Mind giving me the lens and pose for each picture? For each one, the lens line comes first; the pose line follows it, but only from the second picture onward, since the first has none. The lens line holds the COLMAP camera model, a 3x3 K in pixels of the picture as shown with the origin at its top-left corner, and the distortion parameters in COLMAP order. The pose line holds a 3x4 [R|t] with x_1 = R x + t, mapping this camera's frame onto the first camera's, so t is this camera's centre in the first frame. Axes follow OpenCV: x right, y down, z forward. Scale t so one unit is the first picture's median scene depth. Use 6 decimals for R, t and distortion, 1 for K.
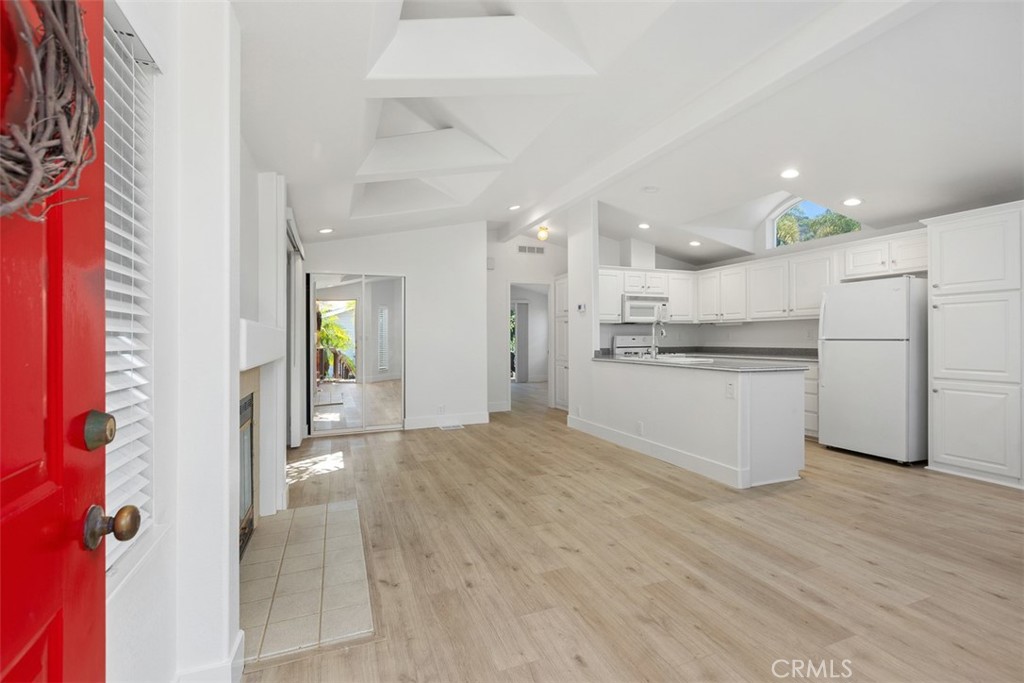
lens RADIAL K [[461.1, 0, 500.1], [0, 461.1, 339.4], [0, 0, 1]] dist [0.004033, -0.001096]
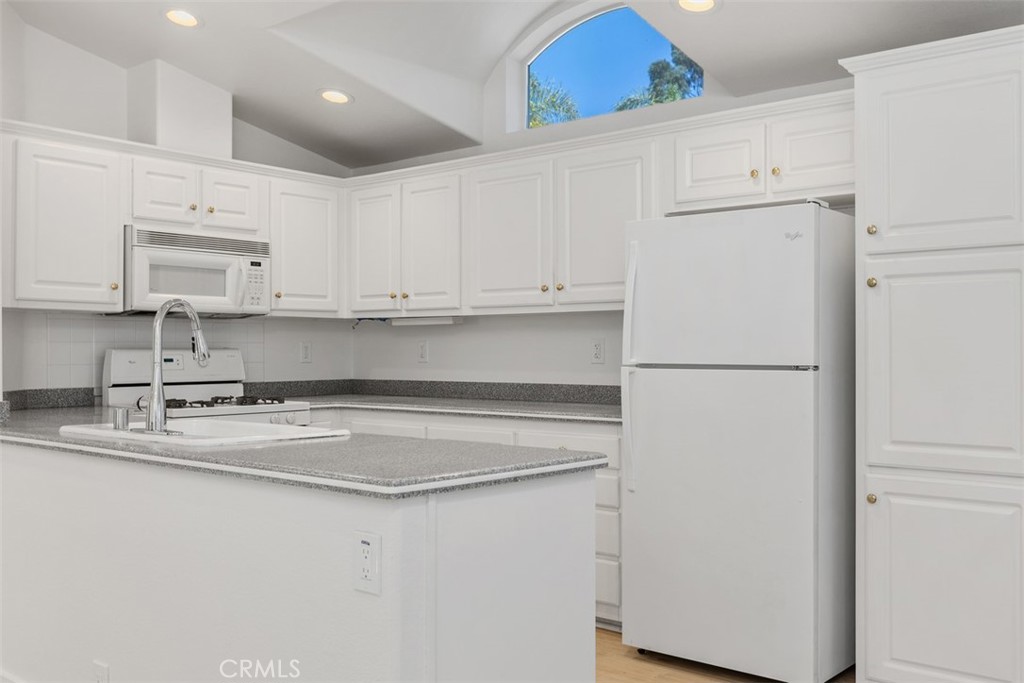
lens RADIAL K [[989.2, 0, 558.4], [0, 989.2, 309.9], [0, 0, 1]] dist [0.010462, 0.000000]
pose [[0.845378, 0.025592, 0.533556, 0.221163], [-0.001317, 0.998949, -0.045827, -0.007758], [-0.534168, 0.038039, 0.844522, 0.354779]]
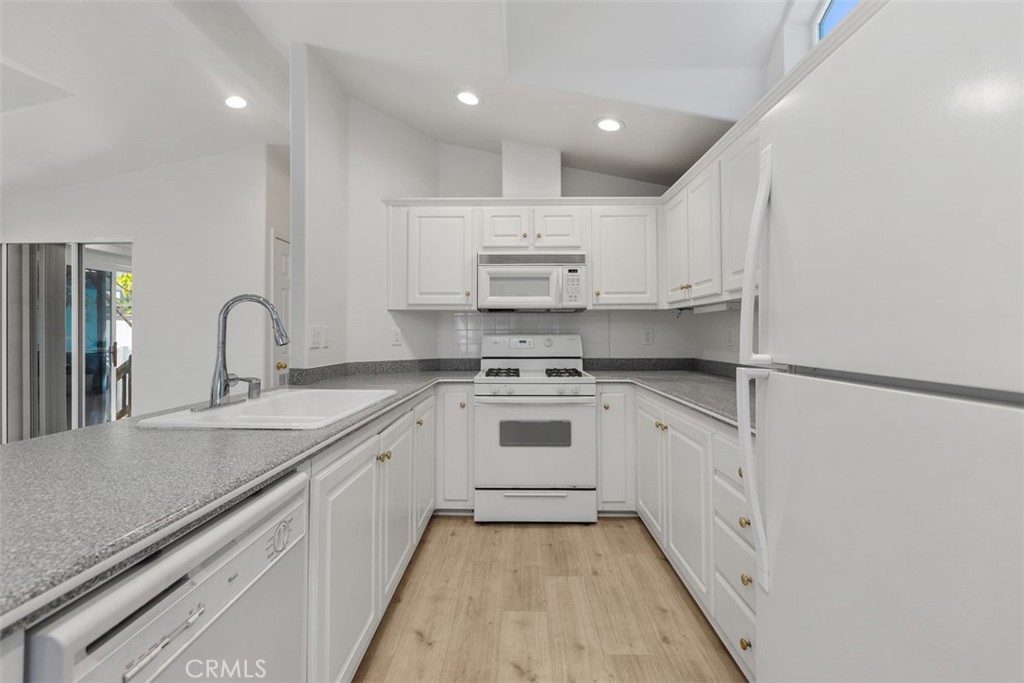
lens RADIAL K [[461.1, 0, 514.5], [0, 461.1, 325.5], [0, 0, 1]] dist [0.004033, -0.001096]
pose [[0.931608, -0.003255, -0.363450, 0.708703], [-0.005231, 0.999736, -0.022363, -0.011443], [0.363427, 0.022735, 0.931345, 0.804985]]
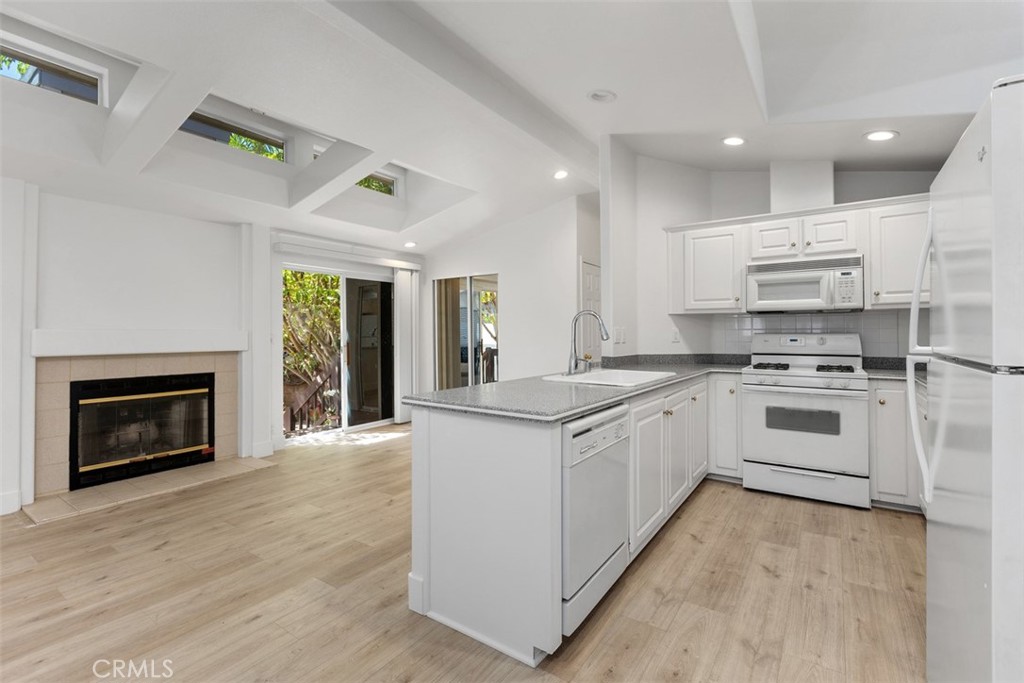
lens RADIAL K [[461.1, 0, 510.8], [0, 461.1, 328.7], [0, 0, 1]] dist [0.004033, -0.001096]
pose [[0.568783, -0.005756, -0.822468, 0.843641], [-0.005509, 0.999926, -0.010808, -0.010780], [0.822469, 0.010678, 0.568709, 0.617324]]
